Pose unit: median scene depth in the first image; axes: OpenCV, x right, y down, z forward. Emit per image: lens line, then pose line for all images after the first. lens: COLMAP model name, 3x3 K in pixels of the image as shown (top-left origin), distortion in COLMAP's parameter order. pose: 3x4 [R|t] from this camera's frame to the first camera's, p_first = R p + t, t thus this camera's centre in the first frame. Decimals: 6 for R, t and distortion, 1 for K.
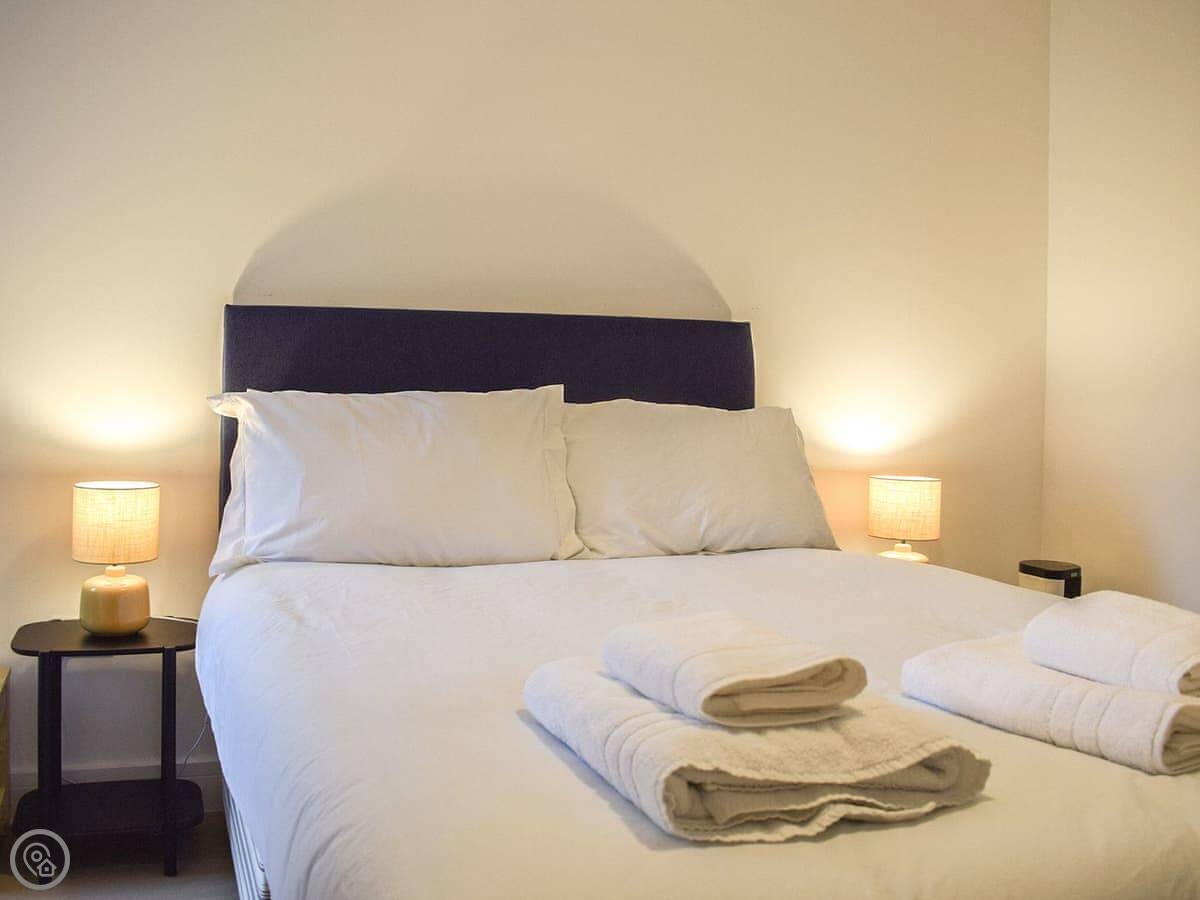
lens RADIAL K [[1032.2, 0, 615.3], [0, 1032.2, 431.1], [0, 0, 1]] dist [-0.082359, 0.002177]
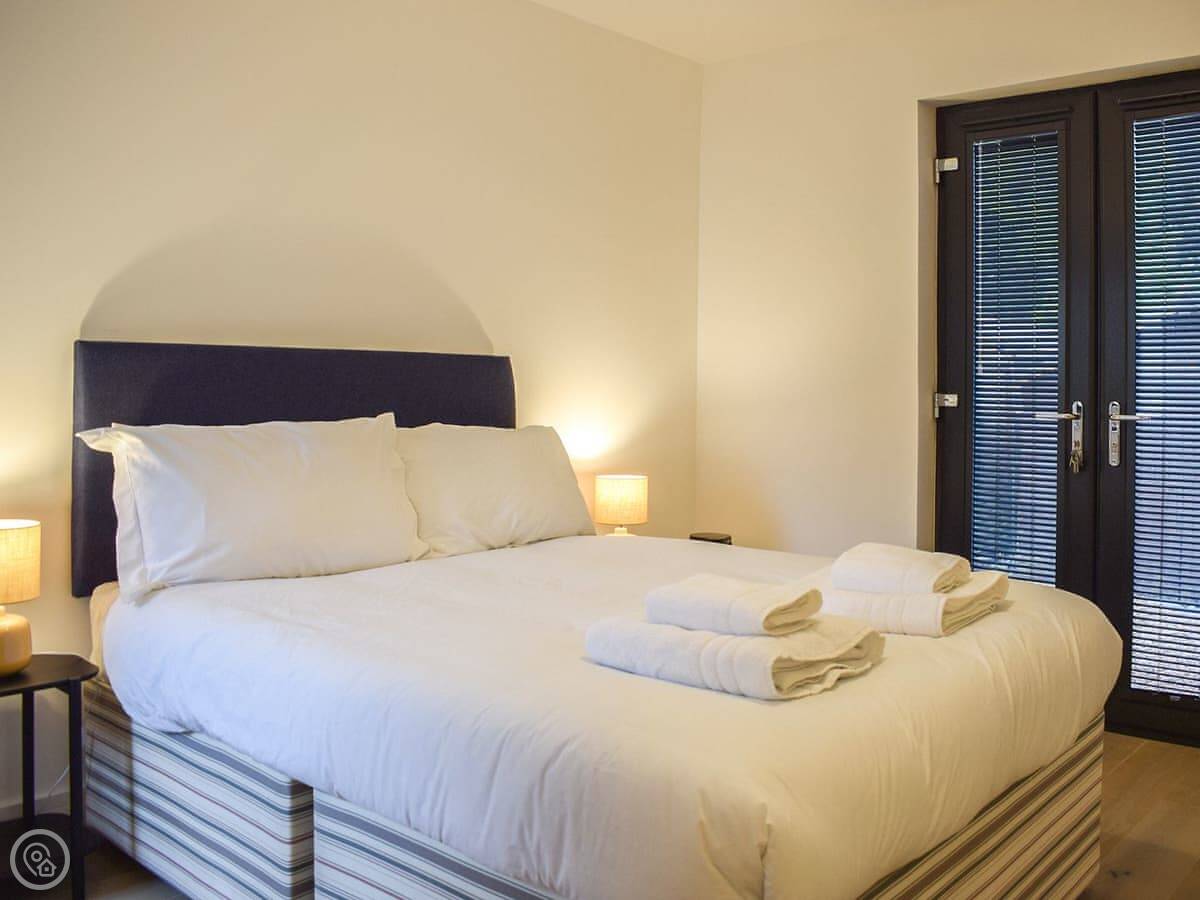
lens RADIAL K [[1105.6, 0, 559.5], [0, 1105.6, 430.1], [0, 0, 1]] dist [-0.135176, 0.120277]
pose [[0.864713, -0.029983, 0.501371, -0.533542], [0.024979, 0.999549, 0.016693, -0.042746], [-0.501645, -0.001911, 0.865072, -0.185658]]
